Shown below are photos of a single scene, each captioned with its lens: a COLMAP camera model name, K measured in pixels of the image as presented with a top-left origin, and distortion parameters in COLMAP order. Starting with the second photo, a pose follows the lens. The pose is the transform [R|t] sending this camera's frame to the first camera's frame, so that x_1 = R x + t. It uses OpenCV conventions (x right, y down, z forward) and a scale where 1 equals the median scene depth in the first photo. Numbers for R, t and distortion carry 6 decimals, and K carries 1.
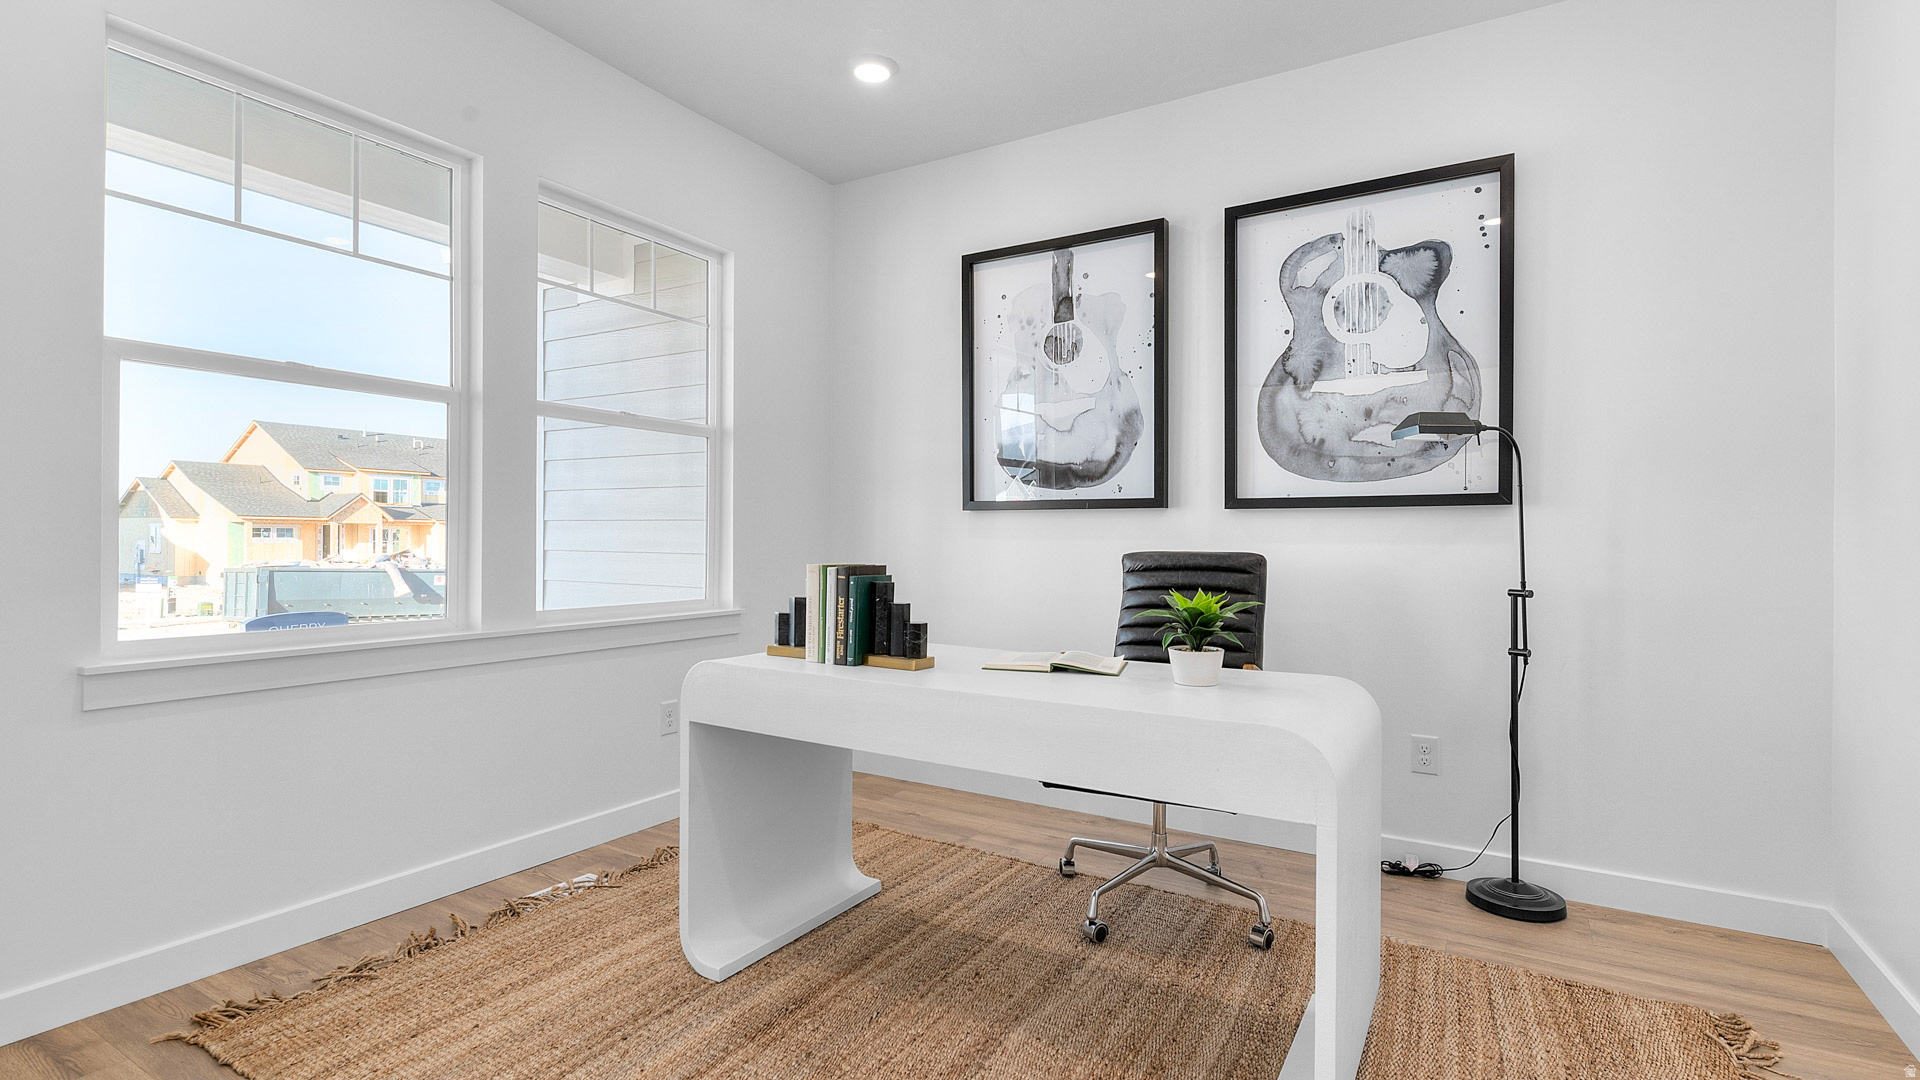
lens RADIAL K [[890.3, 0, 960.0], [0, 890.3, 540.0], [0, 0, 1]] dist [0.001306, -0.000130]
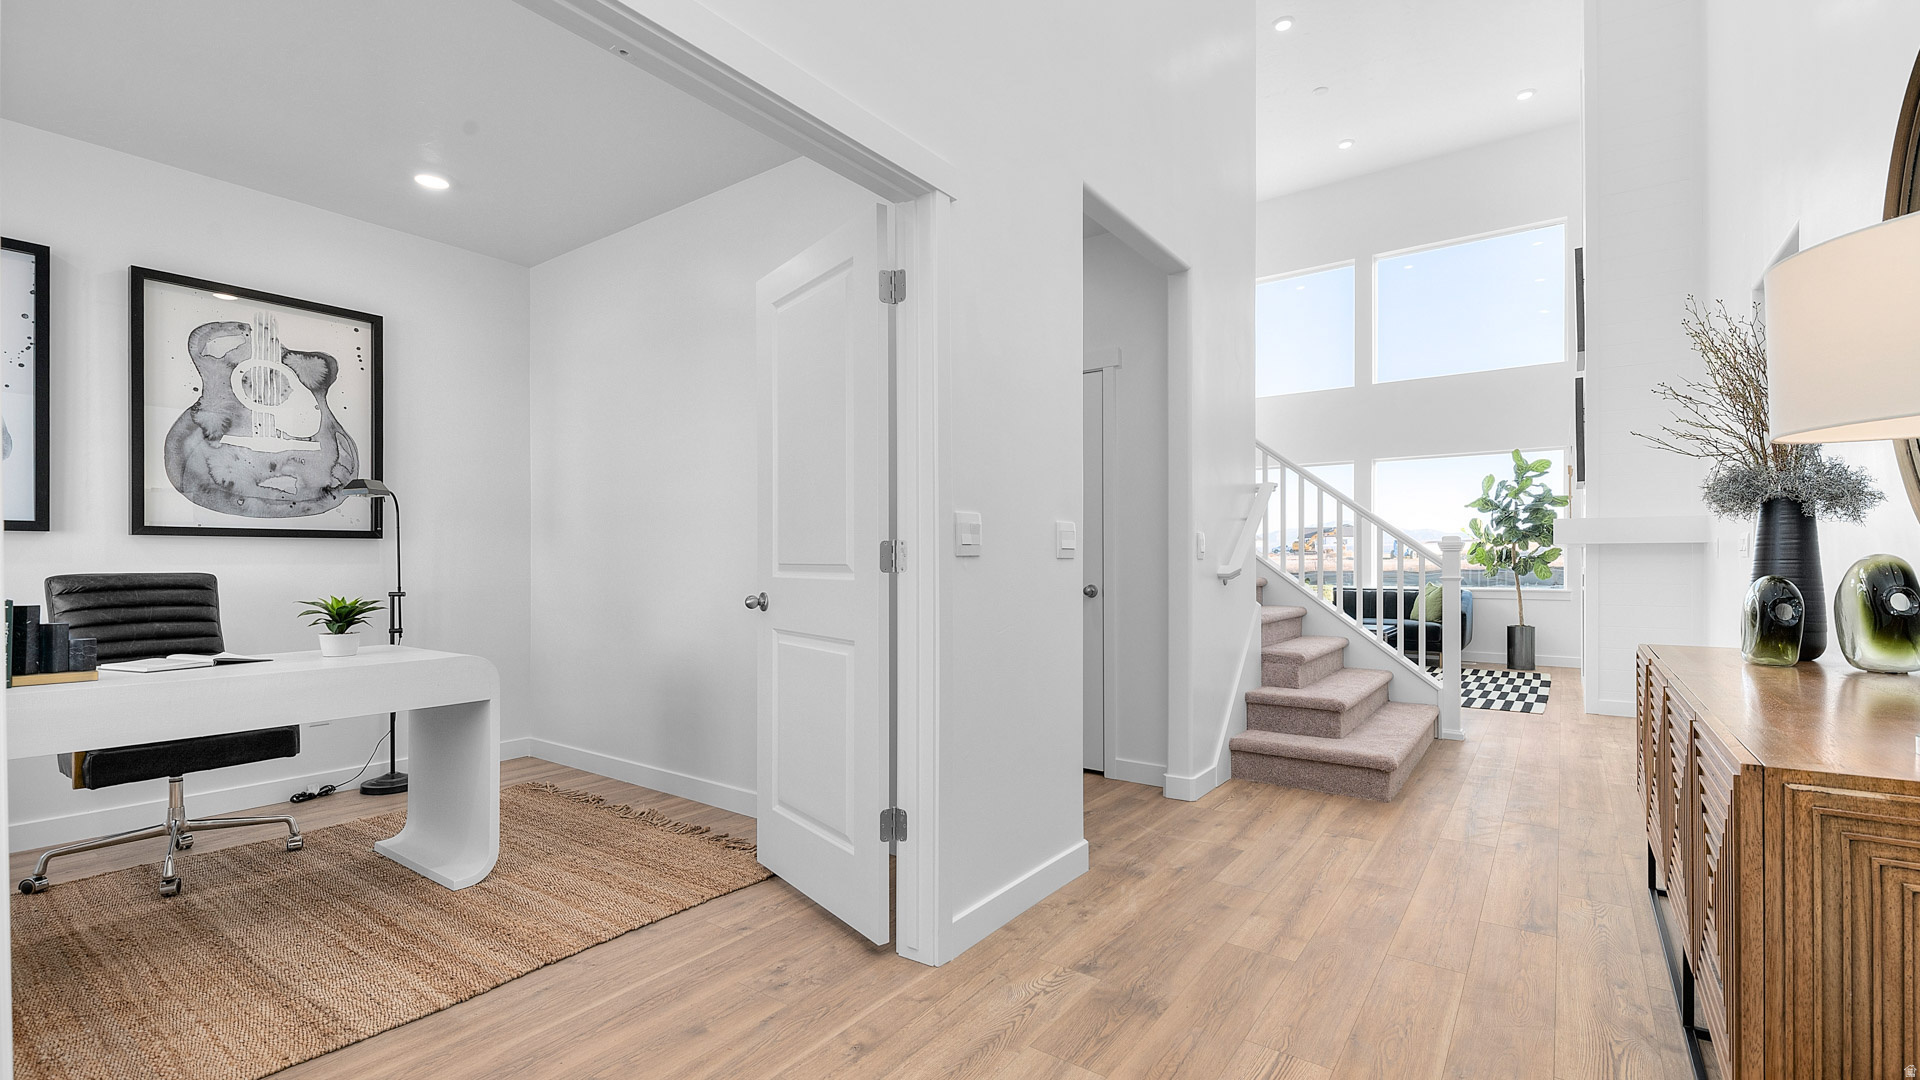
lens RADIAL K [[835.3, 0, 960.0], [0, 835.3, 540.0], [0, 0, 1]] dist [-0.000060, -0.000015]
pose [[0.075486, 0.019978, 0.996947, -0.698422], [0.003367, 0.999788, -0.020290, -0.003620], [-0.997141, 0.004888, 0.075403, -0.118790]]
